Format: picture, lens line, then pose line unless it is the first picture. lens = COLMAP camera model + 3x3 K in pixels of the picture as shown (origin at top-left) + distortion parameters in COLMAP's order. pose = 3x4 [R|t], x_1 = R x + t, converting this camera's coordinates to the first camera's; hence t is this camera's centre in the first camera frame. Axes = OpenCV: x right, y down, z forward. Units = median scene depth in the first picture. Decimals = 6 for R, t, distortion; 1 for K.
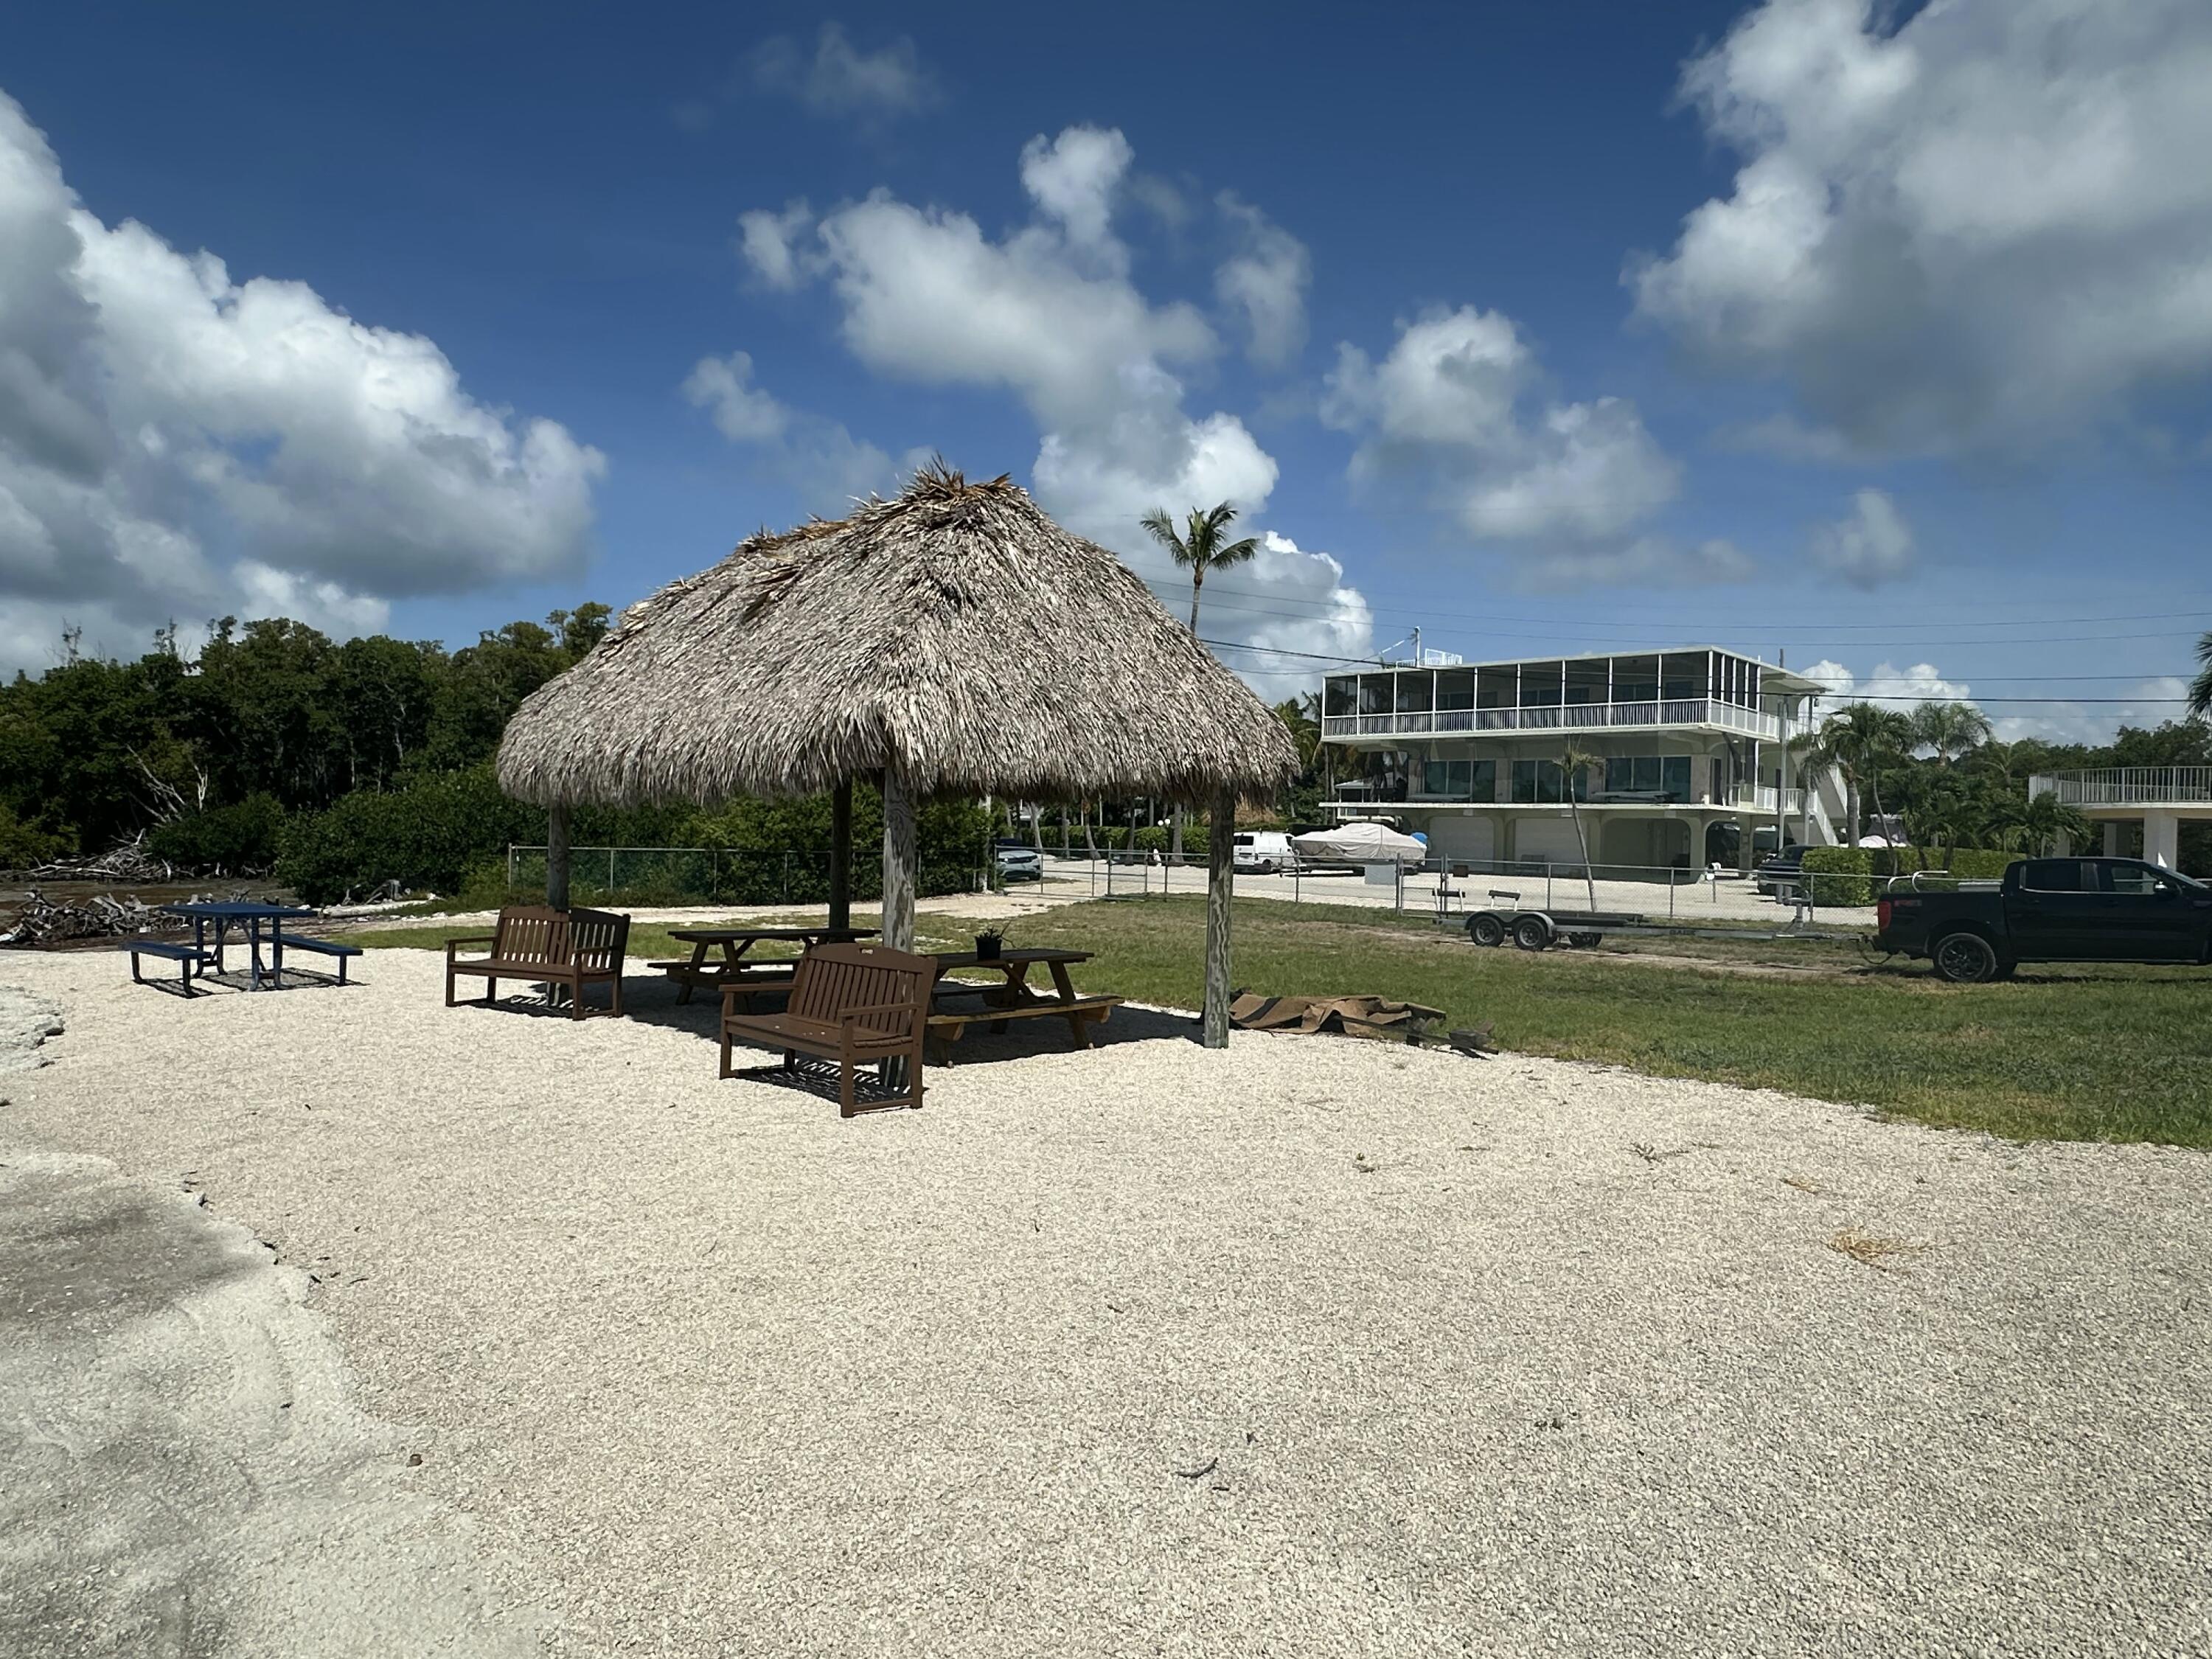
lens RADIAL K [[1365.7, 0, 1107.7], [0, 1365.7, 827.1], [0, 0, 1]] dist [-0.003733, -0.000538]
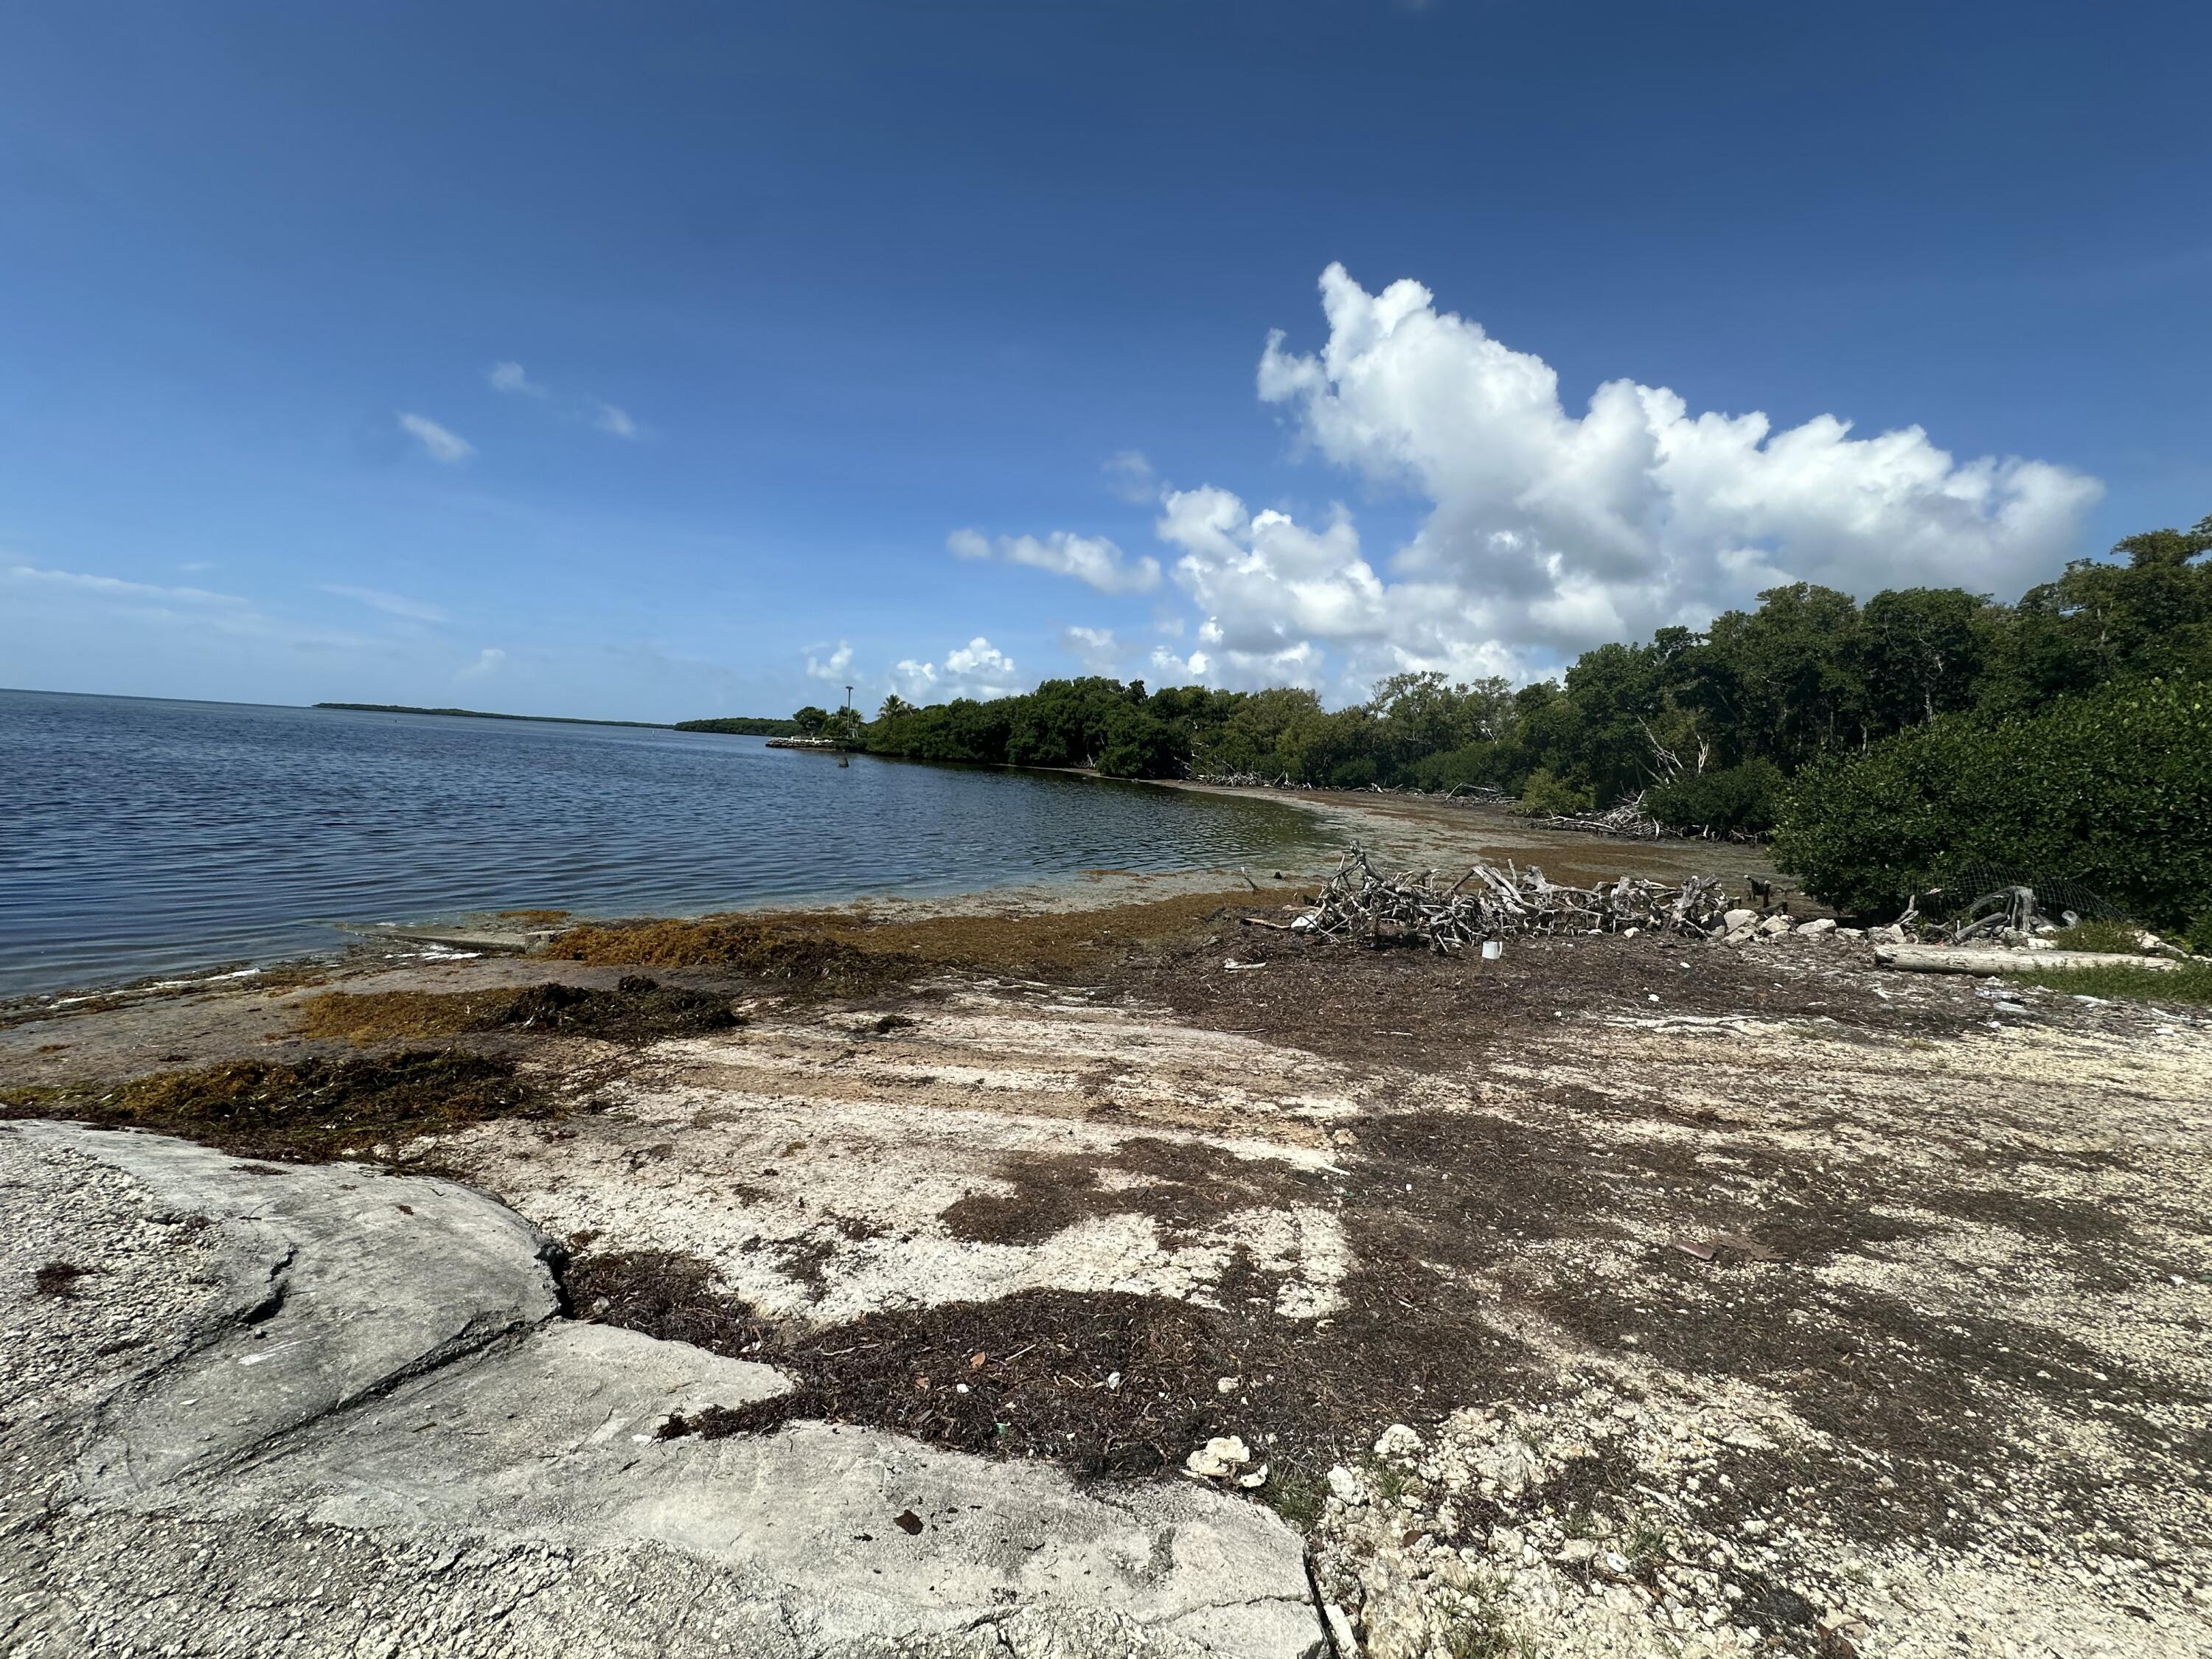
lens RADIAL K [[884.3, 0, 1106.5], [0, 884.3, 836.6], [0, 0, 1]] dist [0.005645, 0.000423]
pose [[0.373095, 0.086408, -0.923761, -0.196339], [-0.047874, 0.996120, 0.073841, 0.006871], [0.926557, 0.016675, 0.375784, 0.318187]]
